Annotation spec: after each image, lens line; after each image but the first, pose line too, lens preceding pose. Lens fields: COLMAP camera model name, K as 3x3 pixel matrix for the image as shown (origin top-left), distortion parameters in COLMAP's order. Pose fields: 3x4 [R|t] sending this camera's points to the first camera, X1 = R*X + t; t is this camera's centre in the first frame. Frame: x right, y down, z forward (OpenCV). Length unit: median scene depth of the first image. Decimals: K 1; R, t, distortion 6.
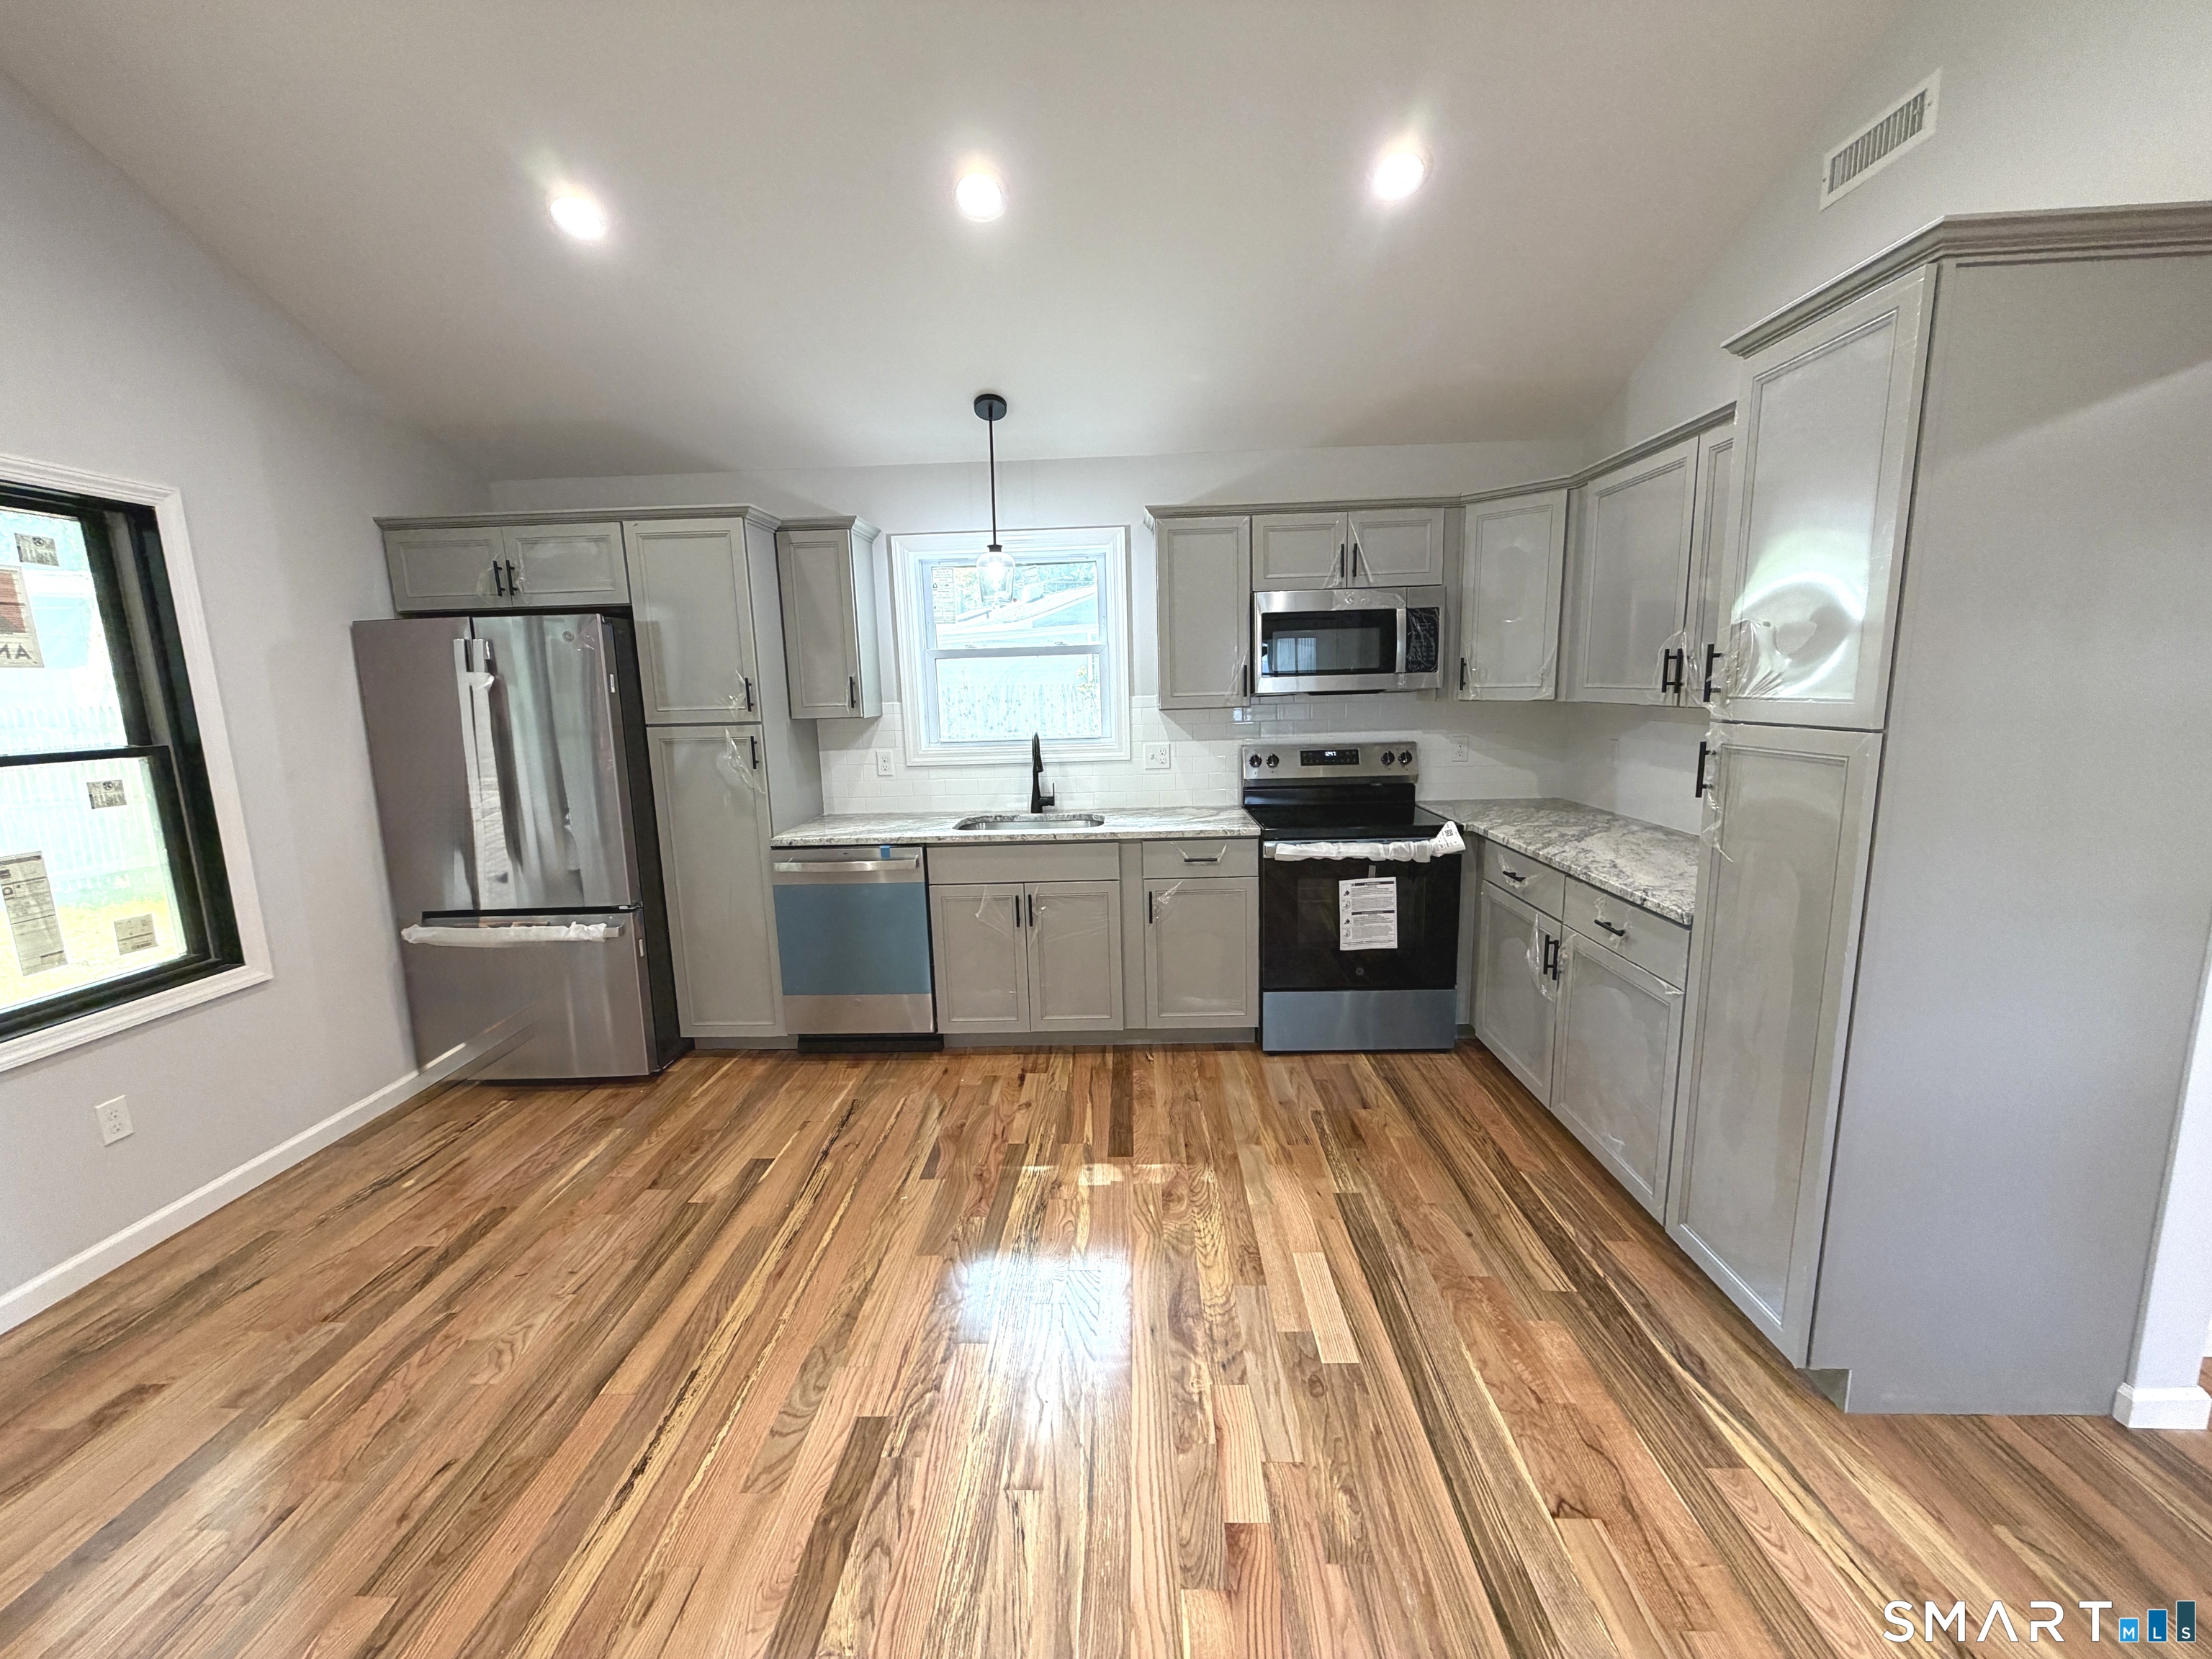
lens RADIAL K [[881.5, 0, 1103.6], [0, 881.5, 830.4], [0, 0, 1]] dist [0.000528, 0.000150]
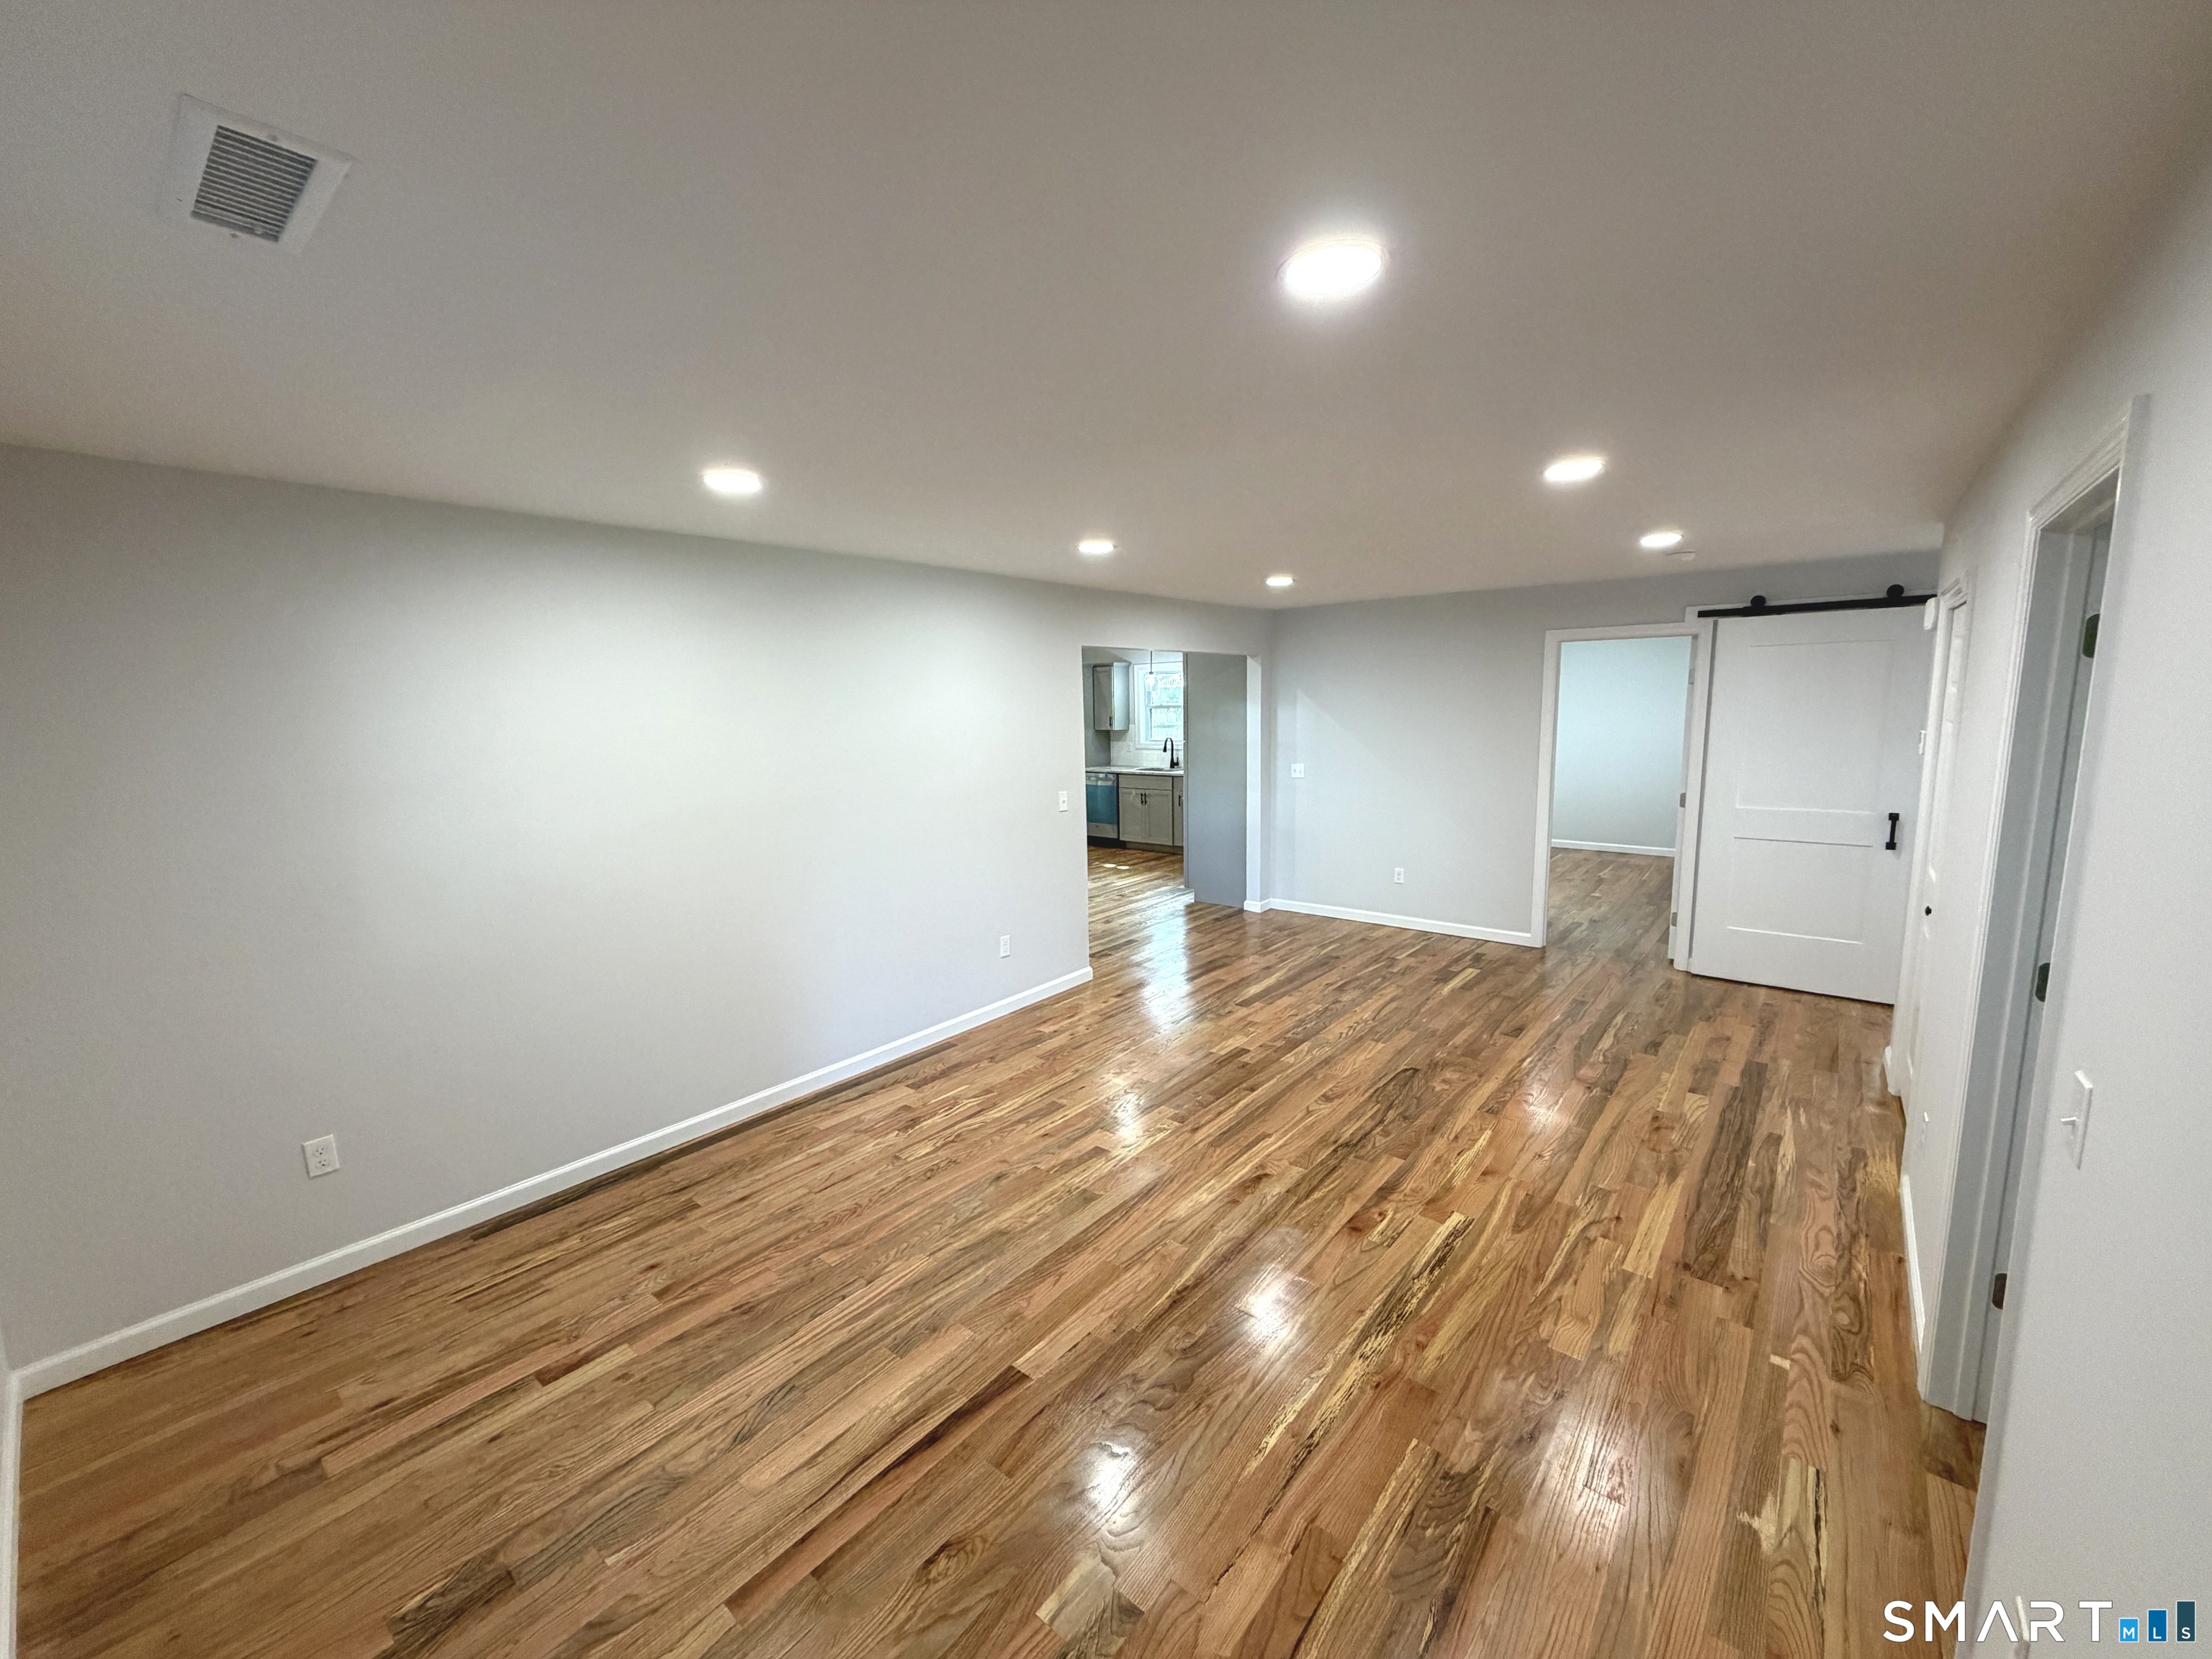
lens RADIAL K [[881.5, 0, 1103.6], [0, 881.5, 830.4], [0, 0, 1]] dist [0.000528, 0.000150]
pose [[0.789115, 0.102014, -0.605716, 1.696008], [-0.106004, 0.993934, 0.029297, 0.133939], [0.605030, 0.041089, 0.795142, -1.497590]]
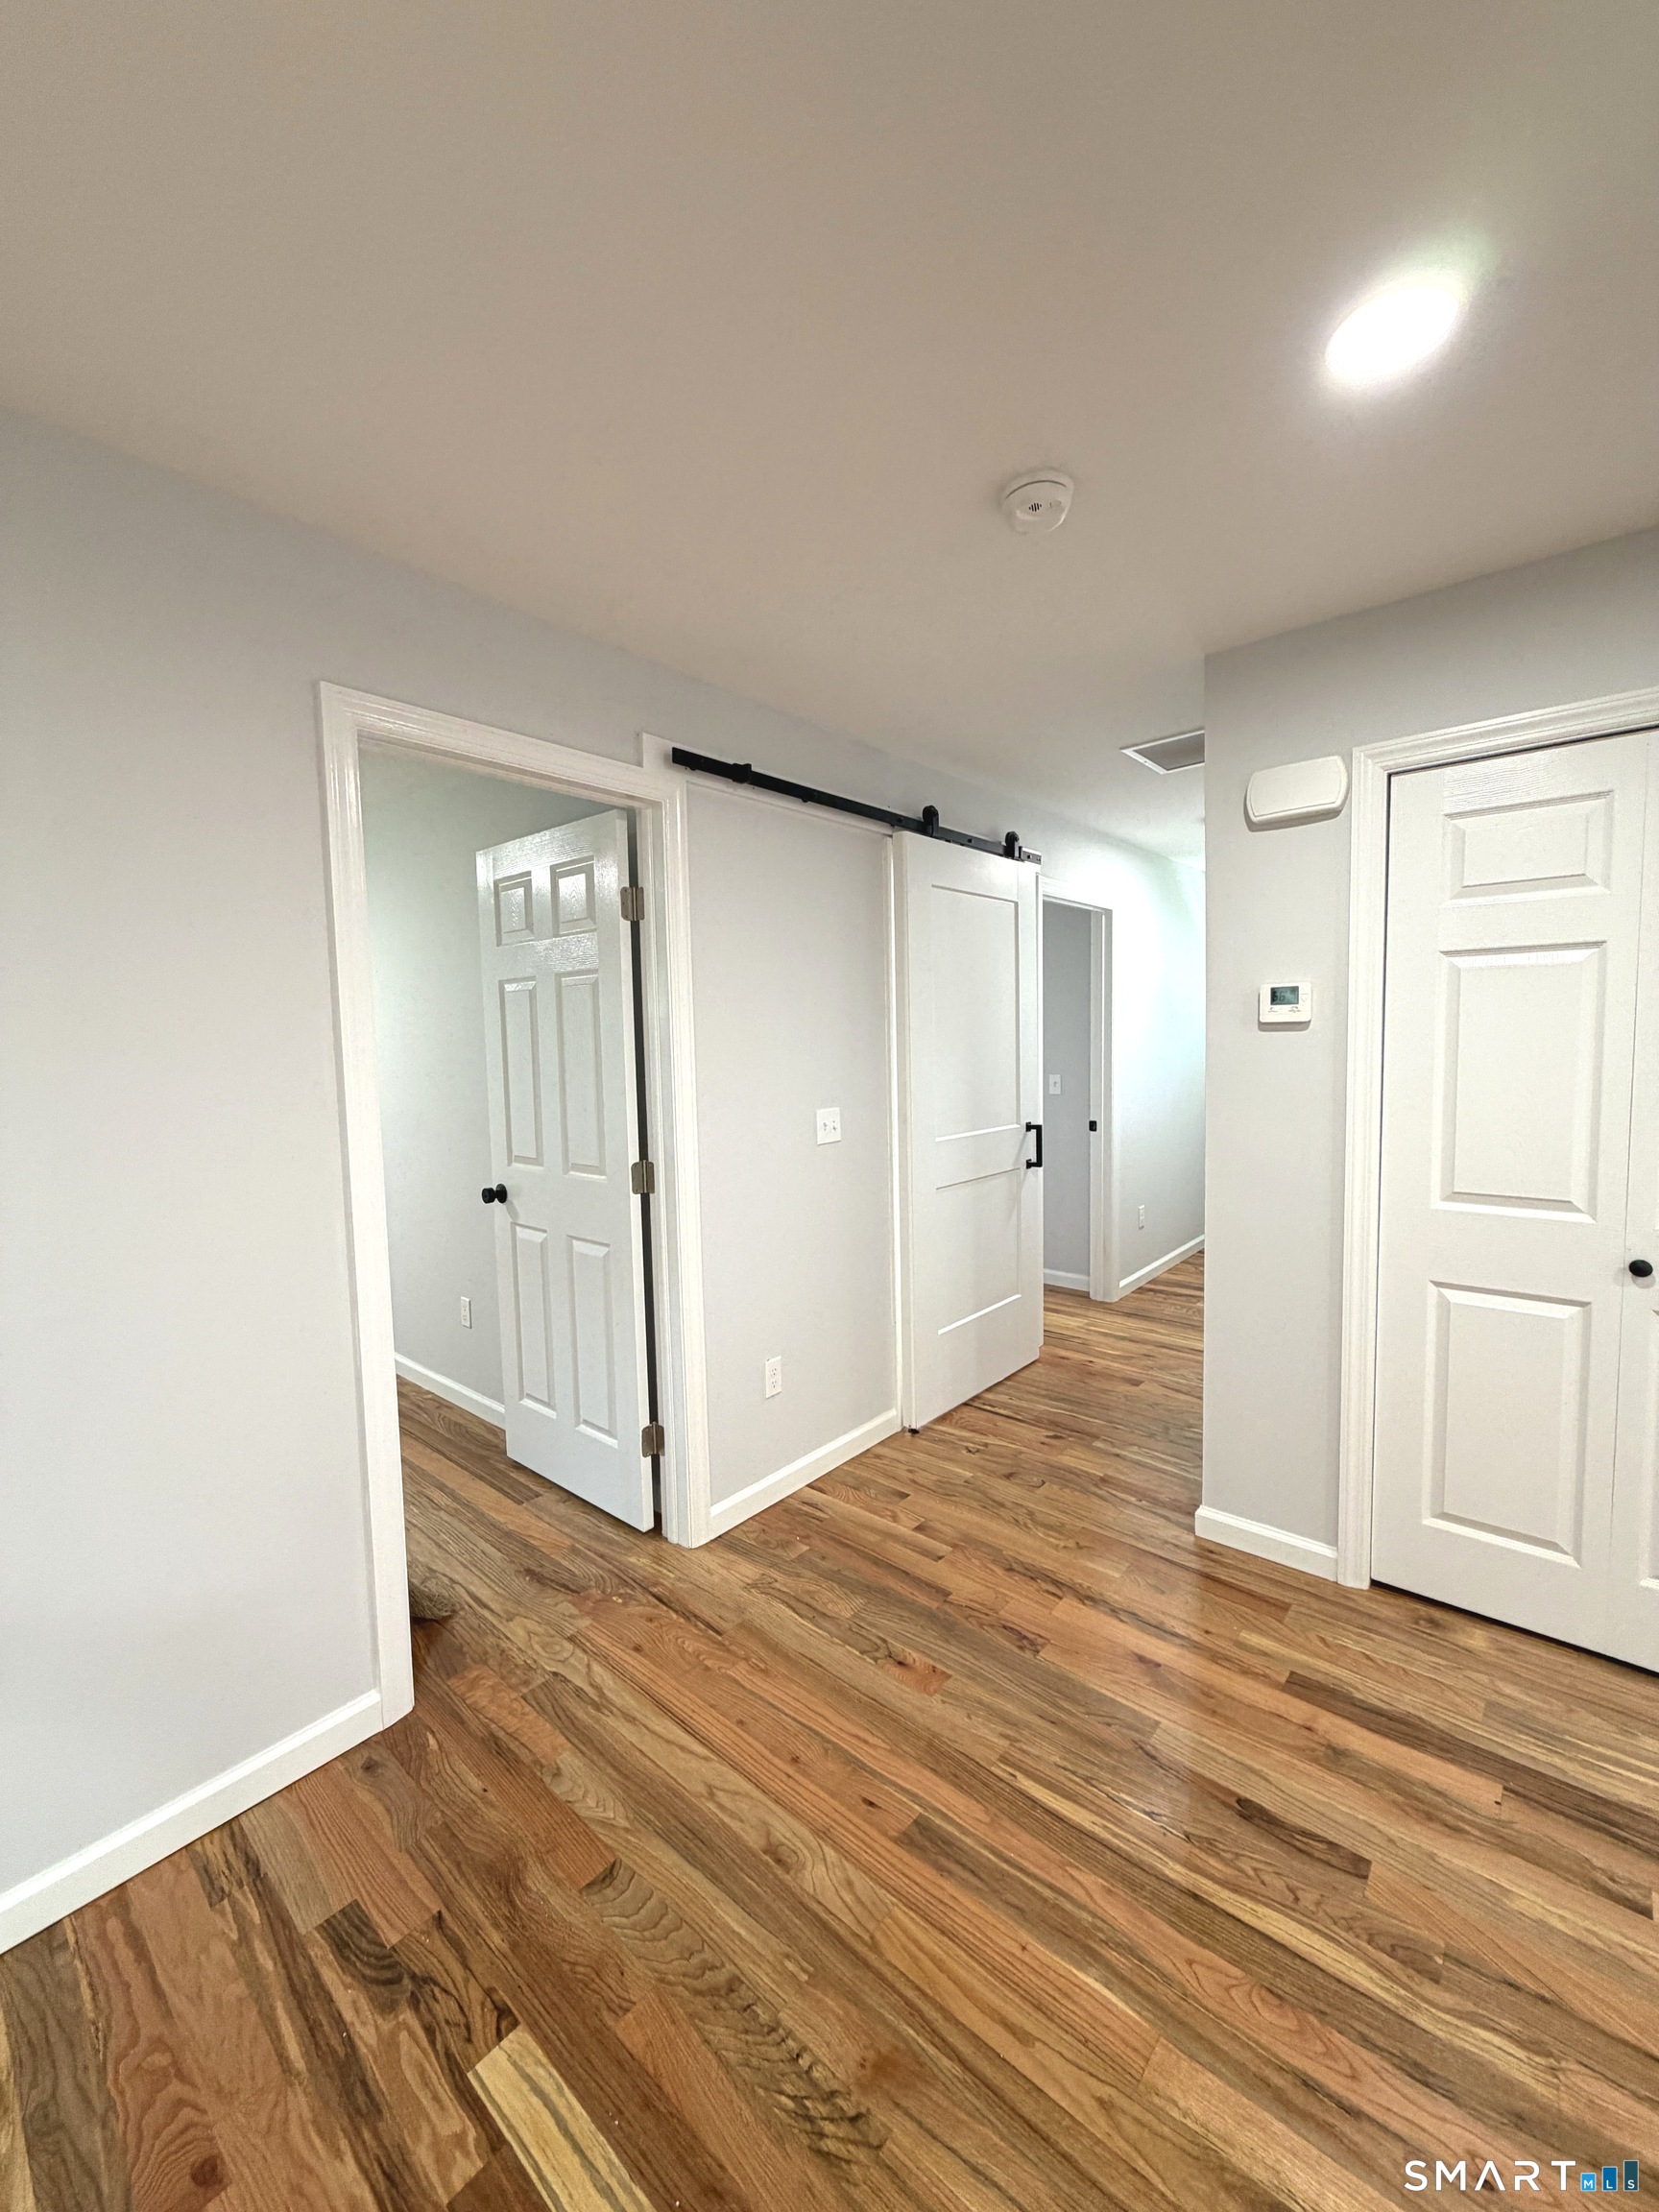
lens RADIAL K [[873.1, 0, 824.4], [0, 873.1, 1099.3], [0, 0, 1]] dist [-0.001985, -0.000126]
pose [[0.632825, -0.038227, 0.773350, 1.056216], [0.134376, 0.989047, -0.061070, 0.006589], [-0.762545, 0.142567, 0.631031, -0.068181]]
